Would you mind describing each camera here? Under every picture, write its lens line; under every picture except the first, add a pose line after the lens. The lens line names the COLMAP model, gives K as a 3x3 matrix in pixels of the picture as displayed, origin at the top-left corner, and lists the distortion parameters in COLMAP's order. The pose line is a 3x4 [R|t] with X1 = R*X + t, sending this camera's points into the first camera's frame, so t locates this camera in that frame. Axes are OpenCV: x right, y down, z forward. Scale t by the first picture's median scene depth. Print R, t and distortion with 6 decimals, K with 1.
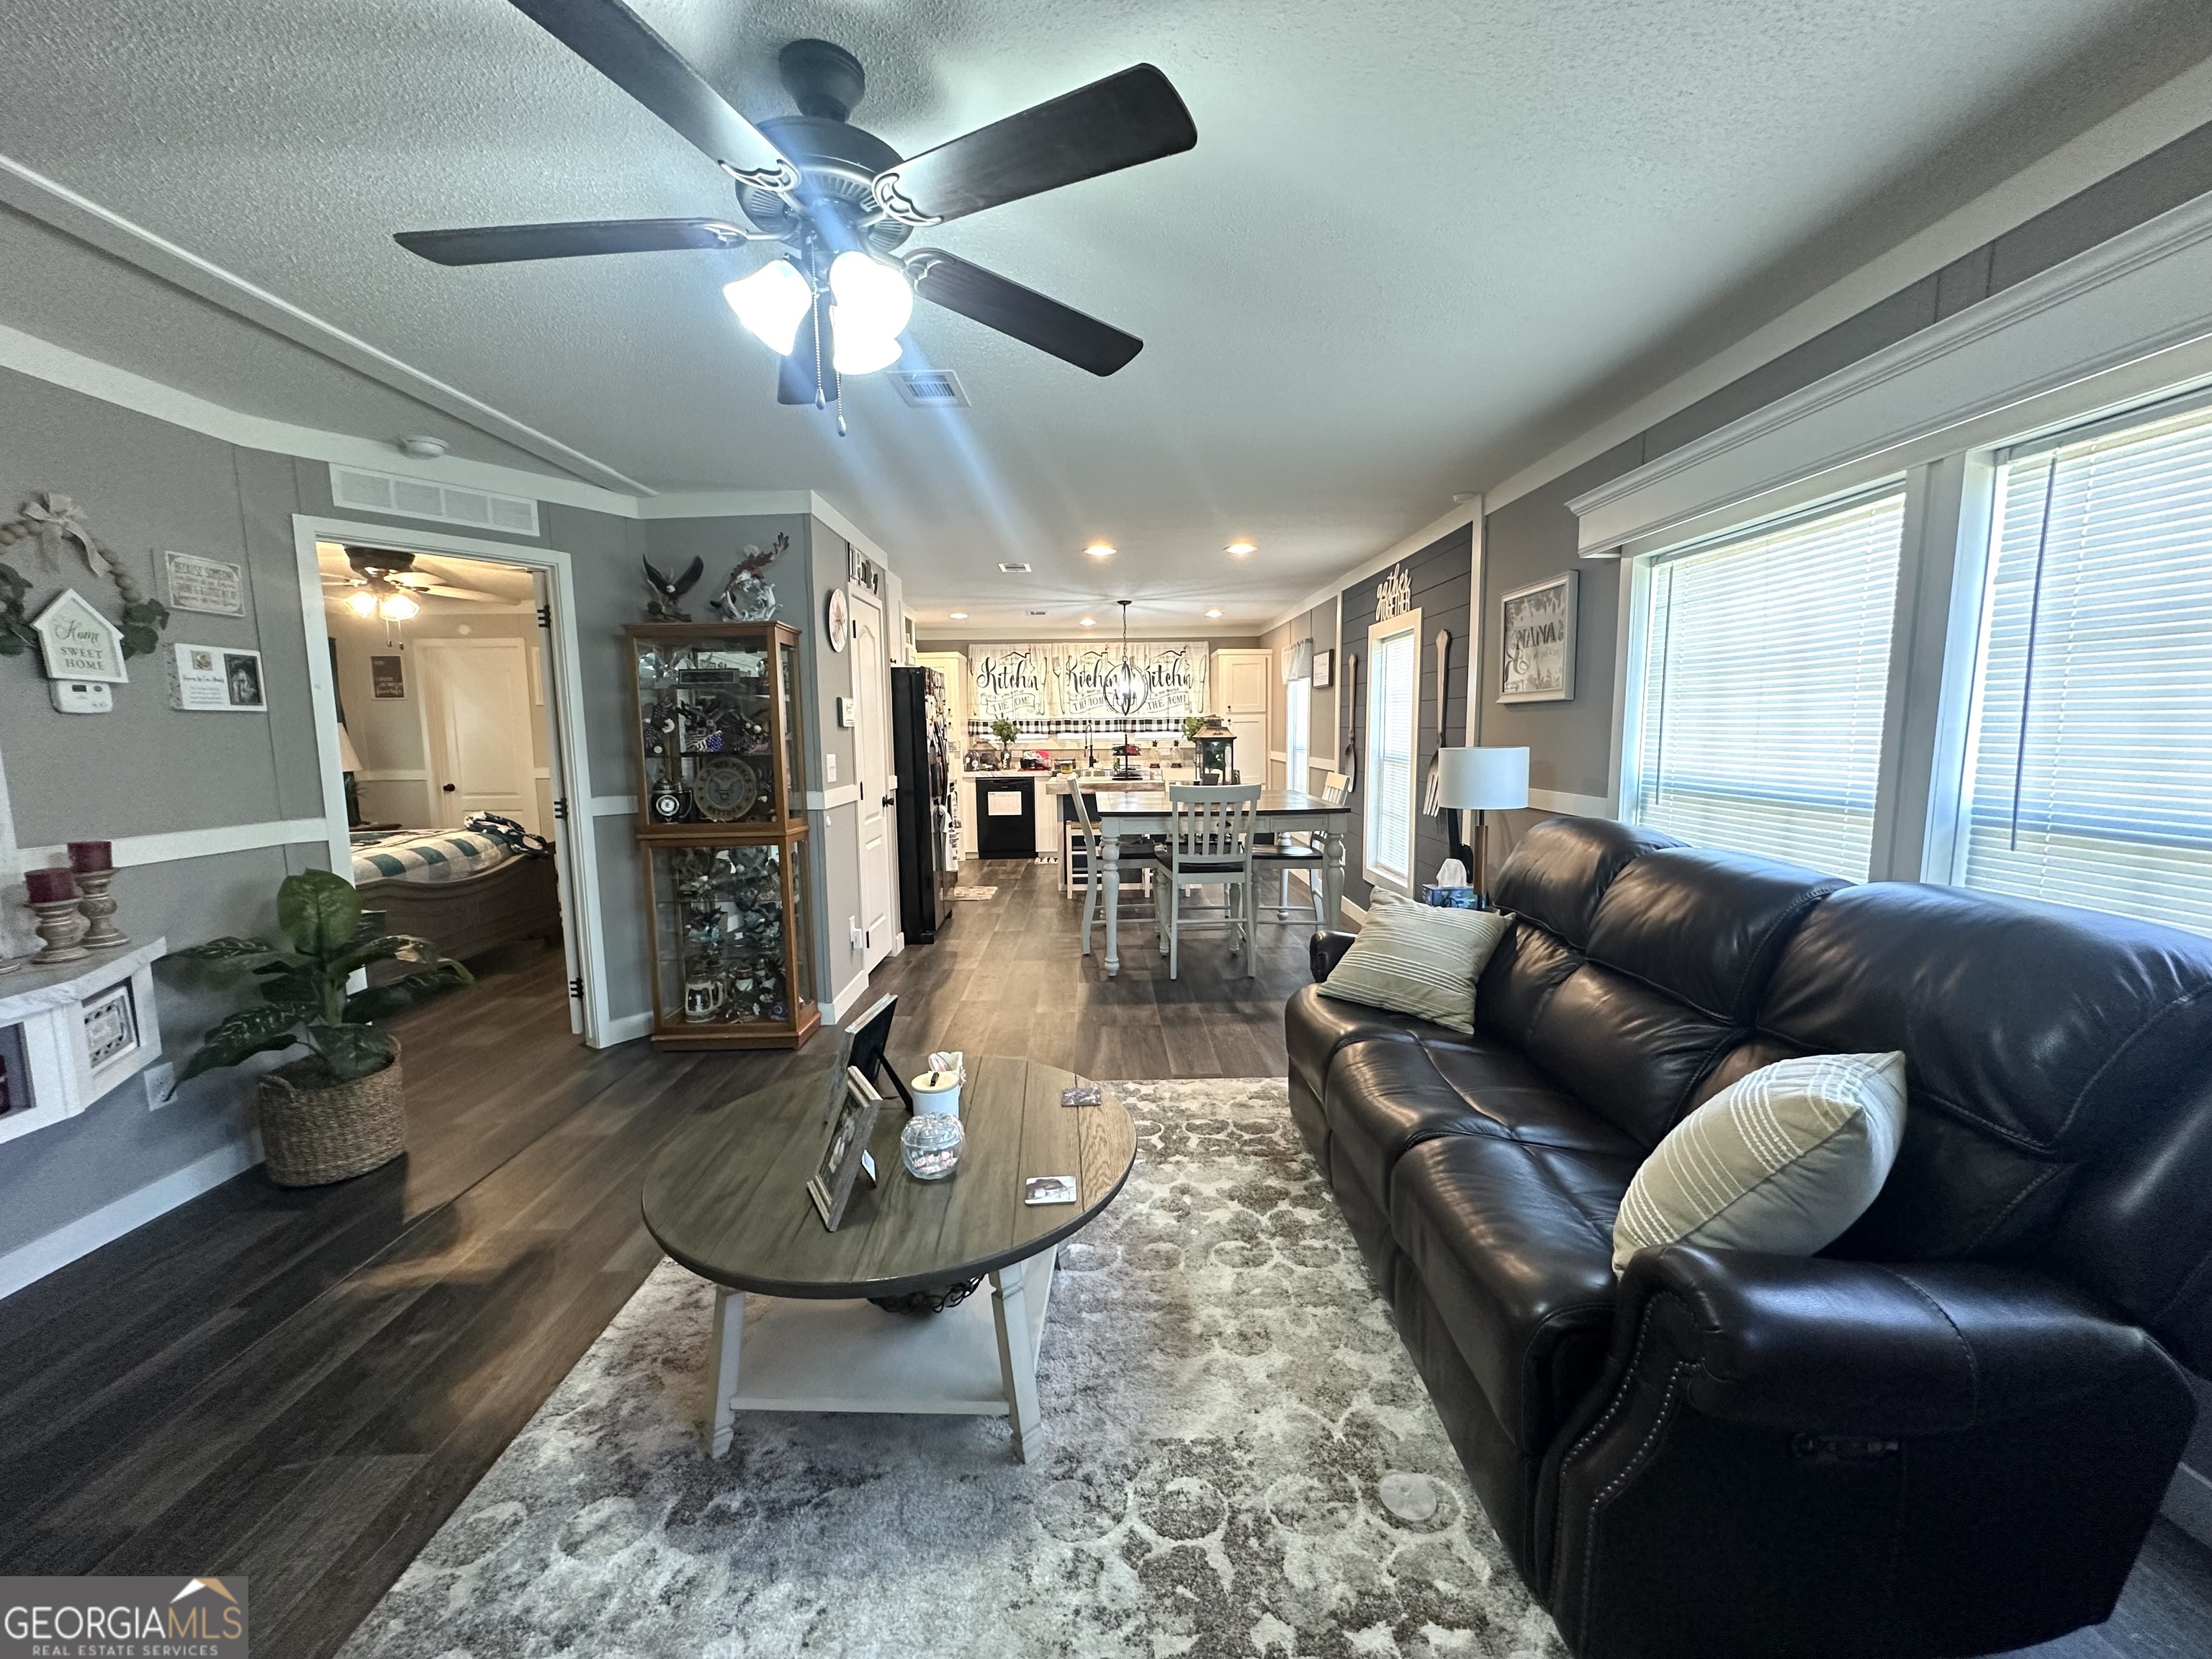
lens RADIAL K [[880.0, 0, 1108.4], [0, 880.0, 835.1], [0, 0, 1]] dist [-0.003318, 0.001397]
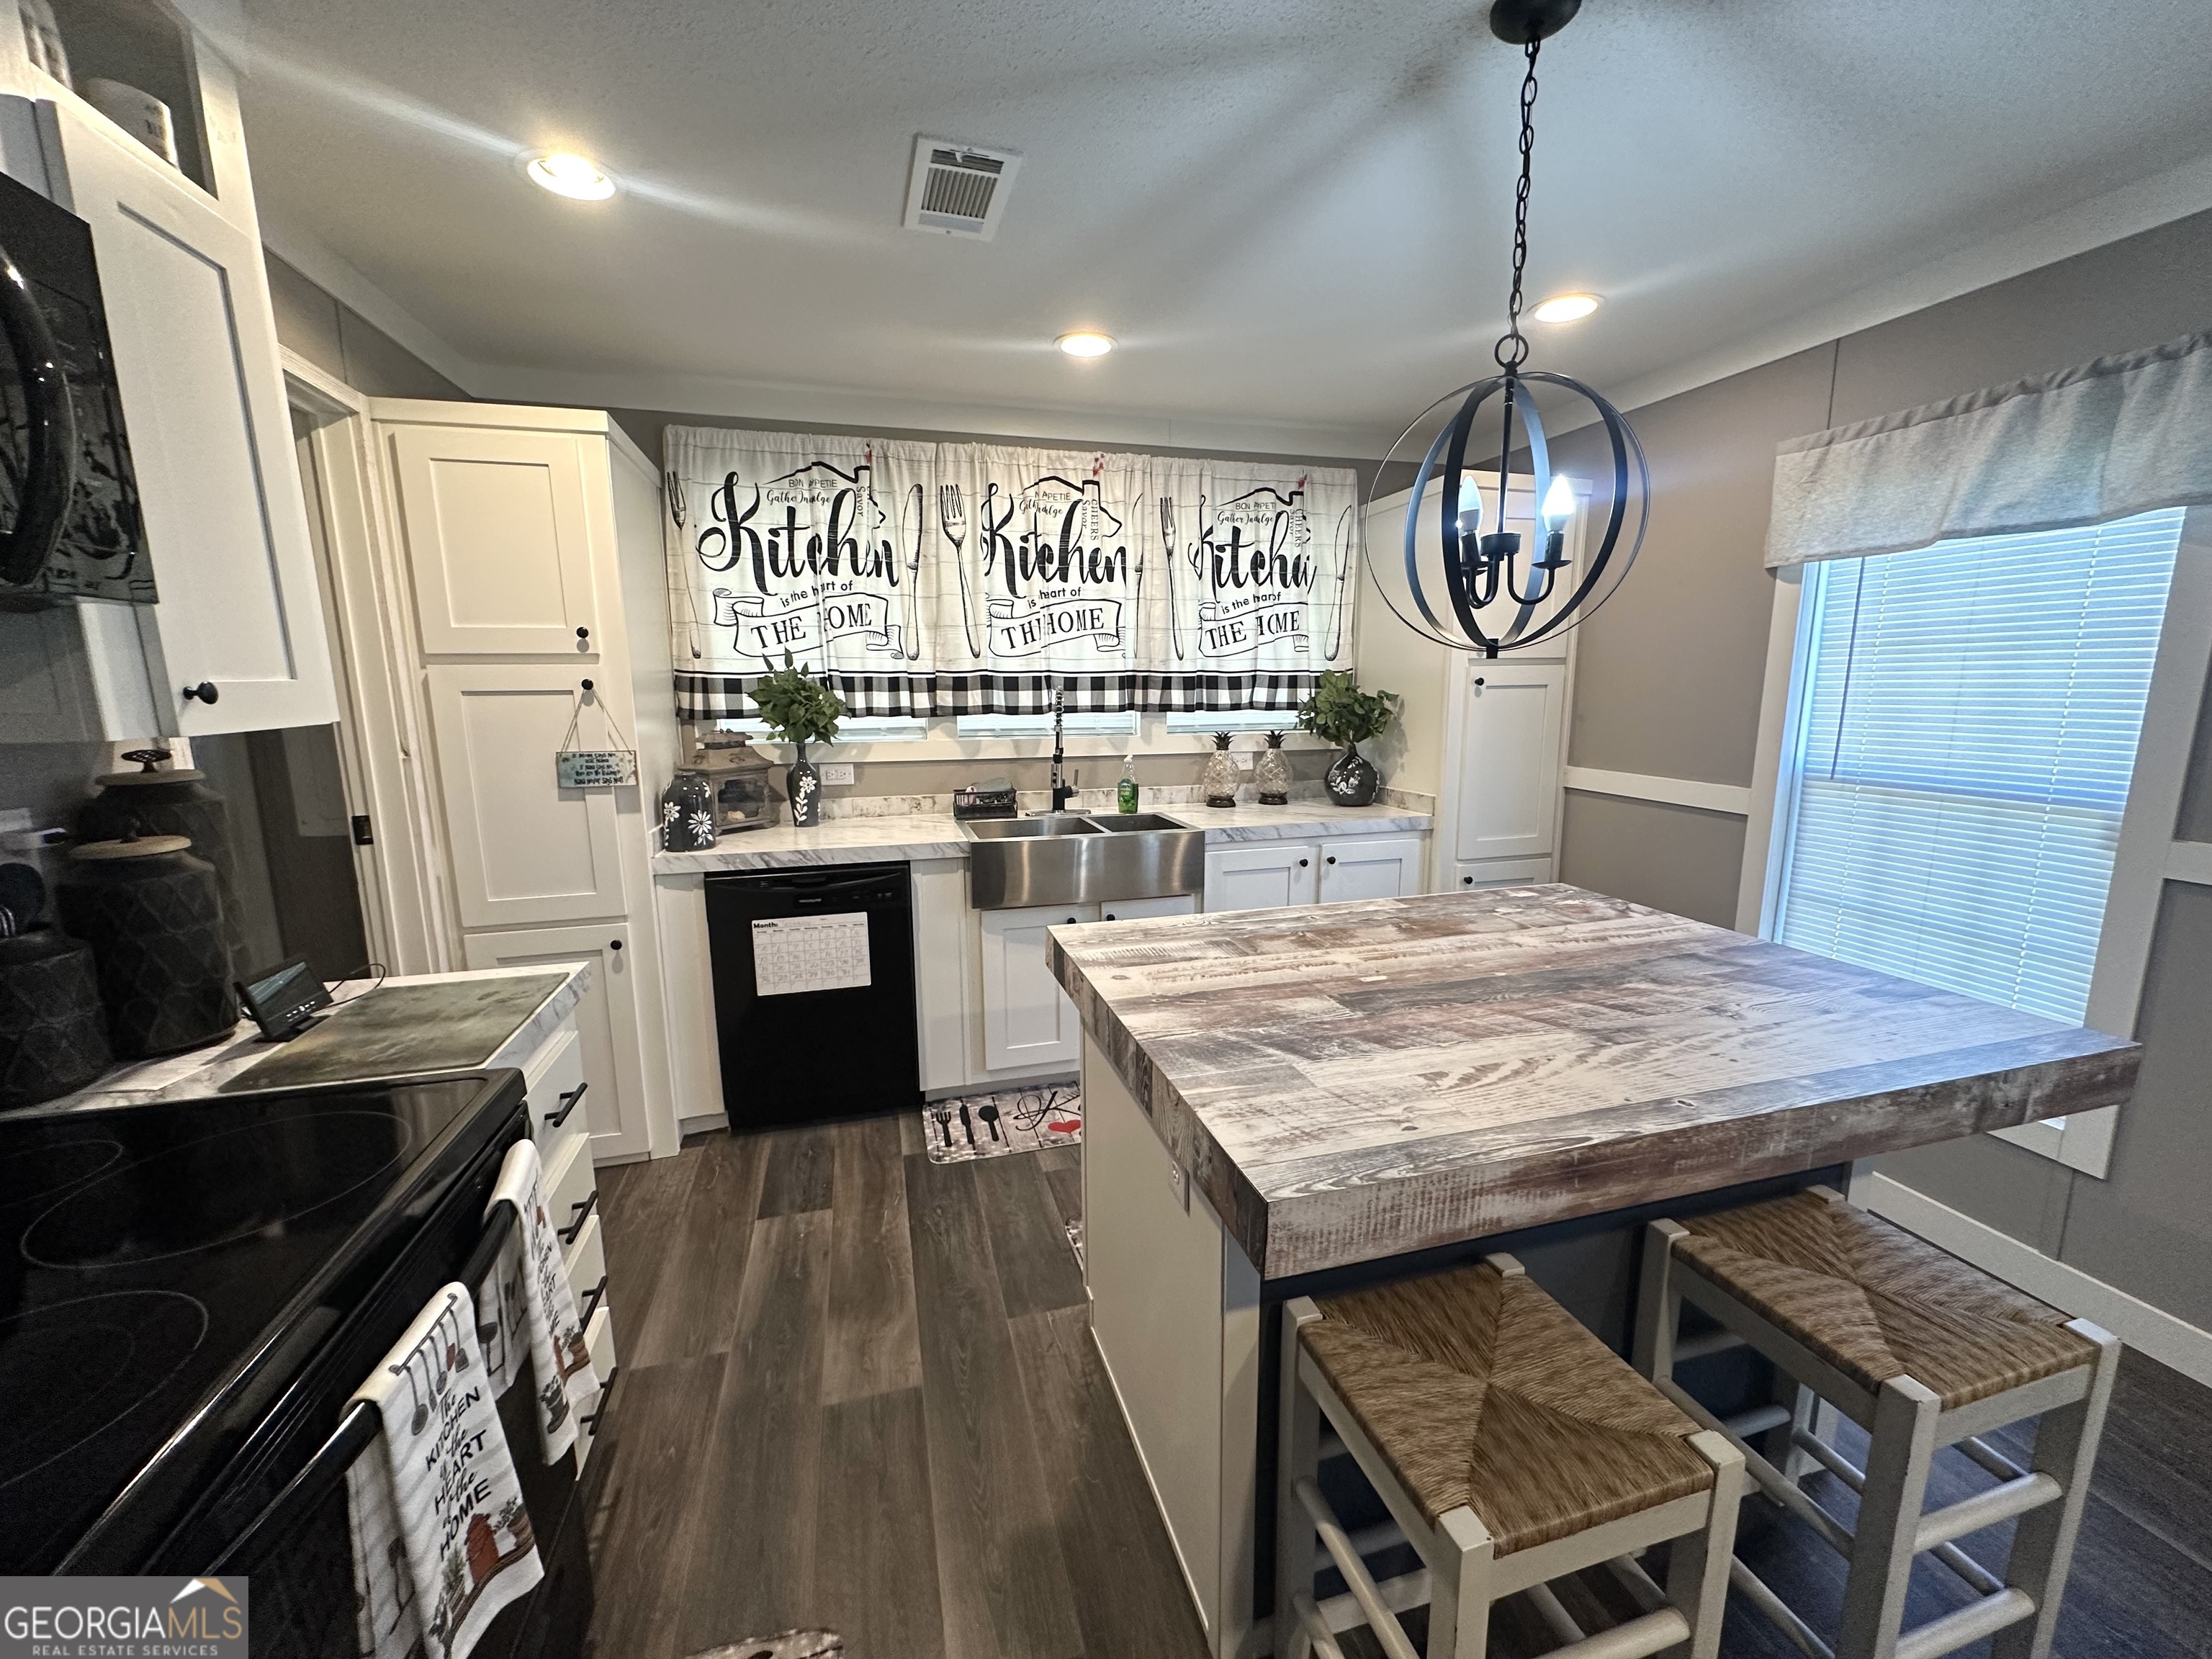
lens RADIAL K [[880.0, 0, 1108.3], [0, 880.0, 829.4], [0, 0, 1]] dist [-0.003318, 0.001397]
pose [[0.967973, -0.033846, 0.248761, -0.207344], [0.023305, 0.998706, 0.045200, -0.198909], [-0.249969, -0.037955, 0.967510, 1.525129]]
